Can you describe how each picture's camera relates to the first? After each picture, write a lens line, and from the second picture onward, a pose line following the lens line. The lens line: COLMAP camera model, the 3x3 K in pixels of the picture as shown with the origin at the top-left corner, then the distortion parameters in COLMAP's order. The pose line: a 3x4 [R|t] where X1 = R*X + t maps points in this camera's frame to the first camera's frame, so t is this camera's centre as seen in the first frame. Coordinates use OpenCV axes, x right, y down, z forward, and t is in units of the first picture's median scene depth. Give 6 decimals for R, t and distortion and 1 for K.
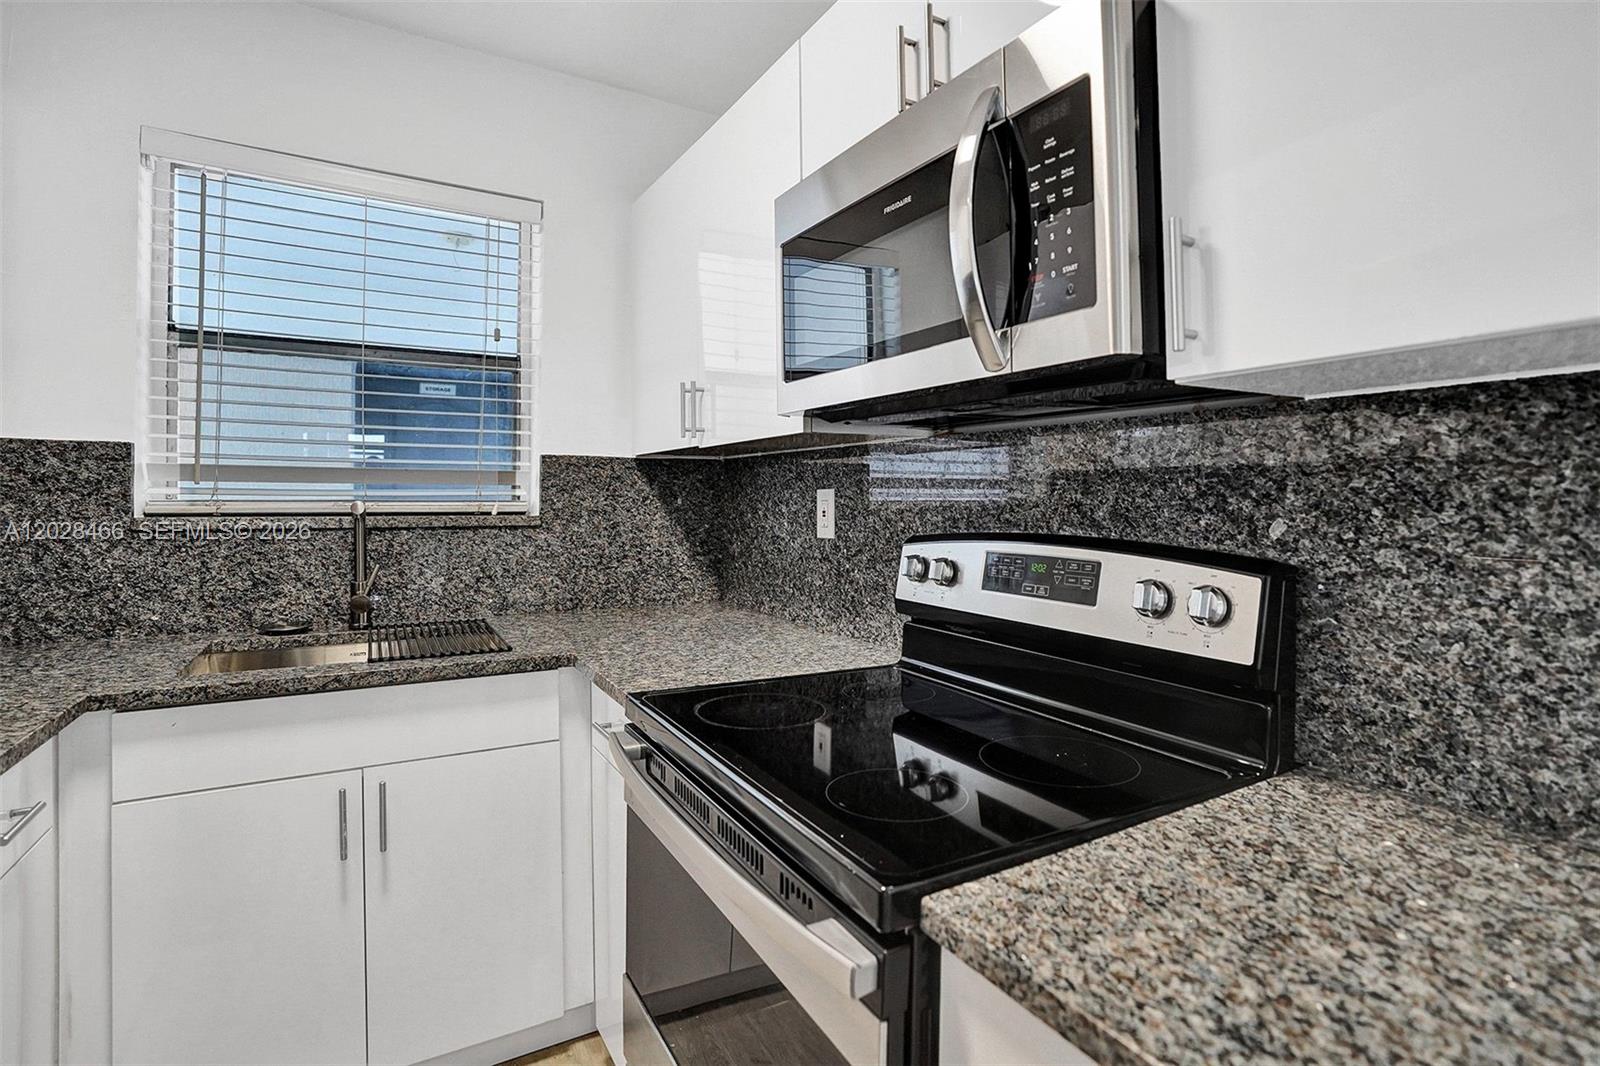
lens RADIAL K [[792.4, 0, 829.2], [0, 792.4, 494.2], [0, 0, 1]] dist [-0.069618, 0.027704]
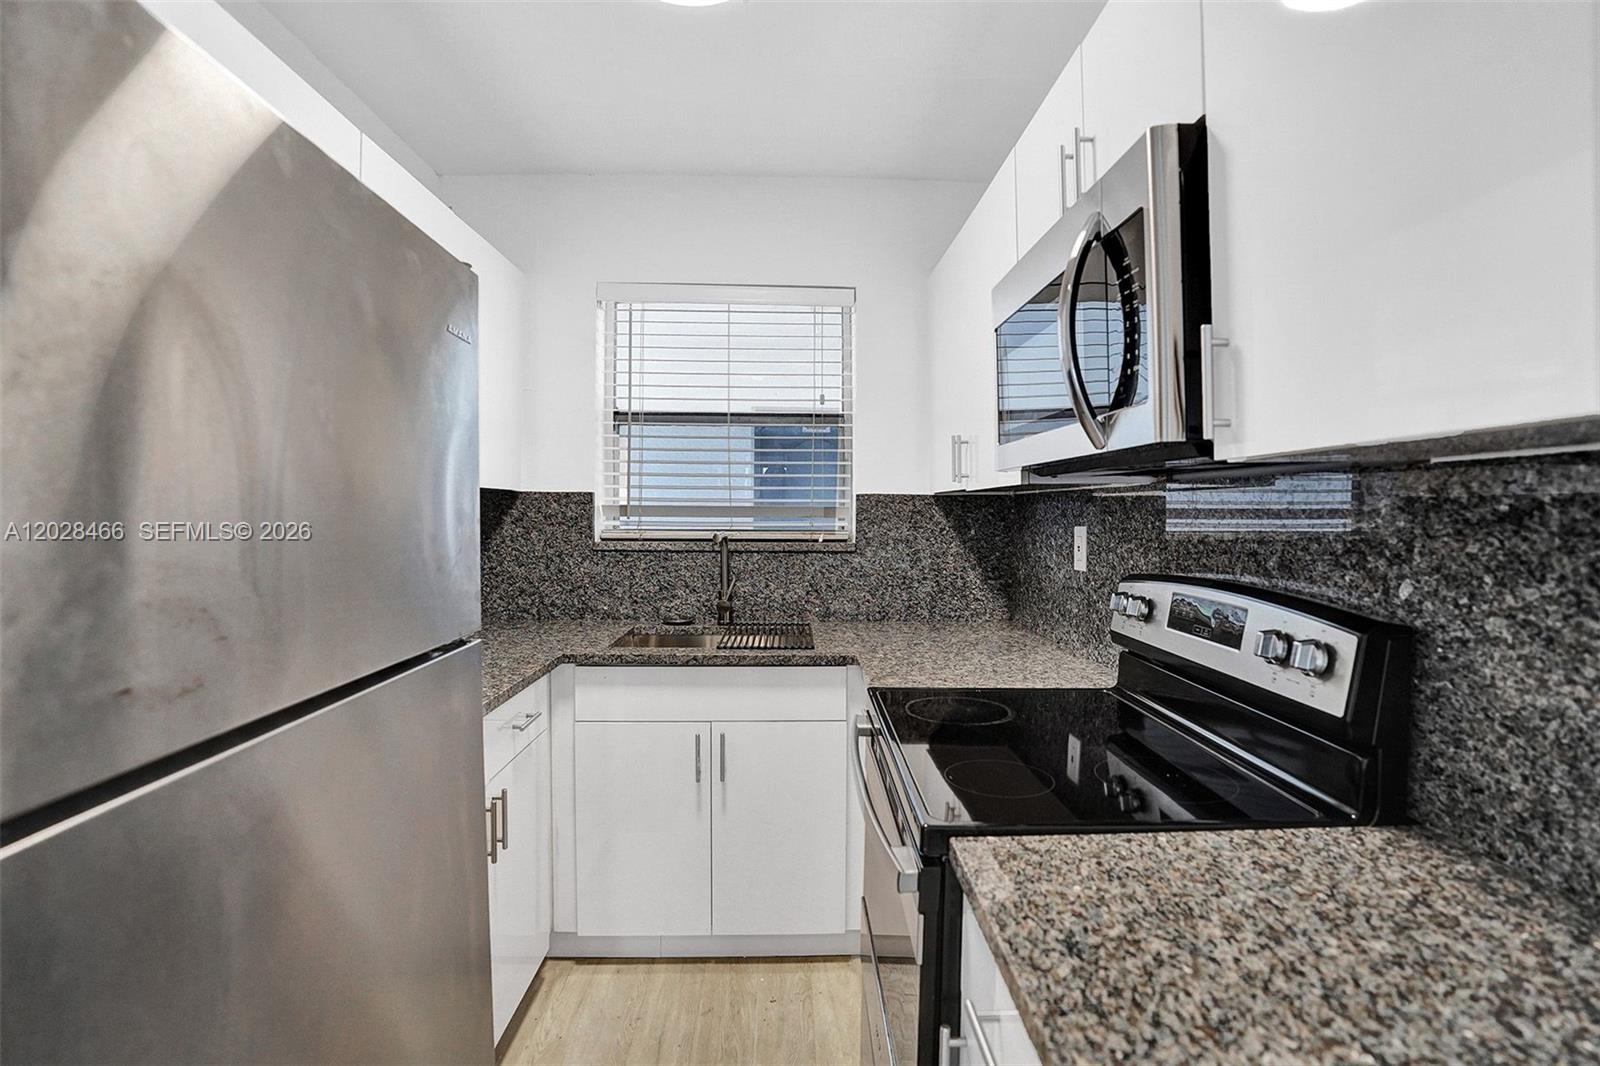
lens RADIAL K [[782.7, 0, 807.8], [0, 782.7, 519.2], [0, 0, 1]] dist [-0.070027, 0.027722]
pose [[0.870075, 0.006482, -0.492876, 0.226586], [0.000496, 0.999902, 0.014024, -0.036011], [0.492918, -0.012446, 0.869987, -0.143073]]
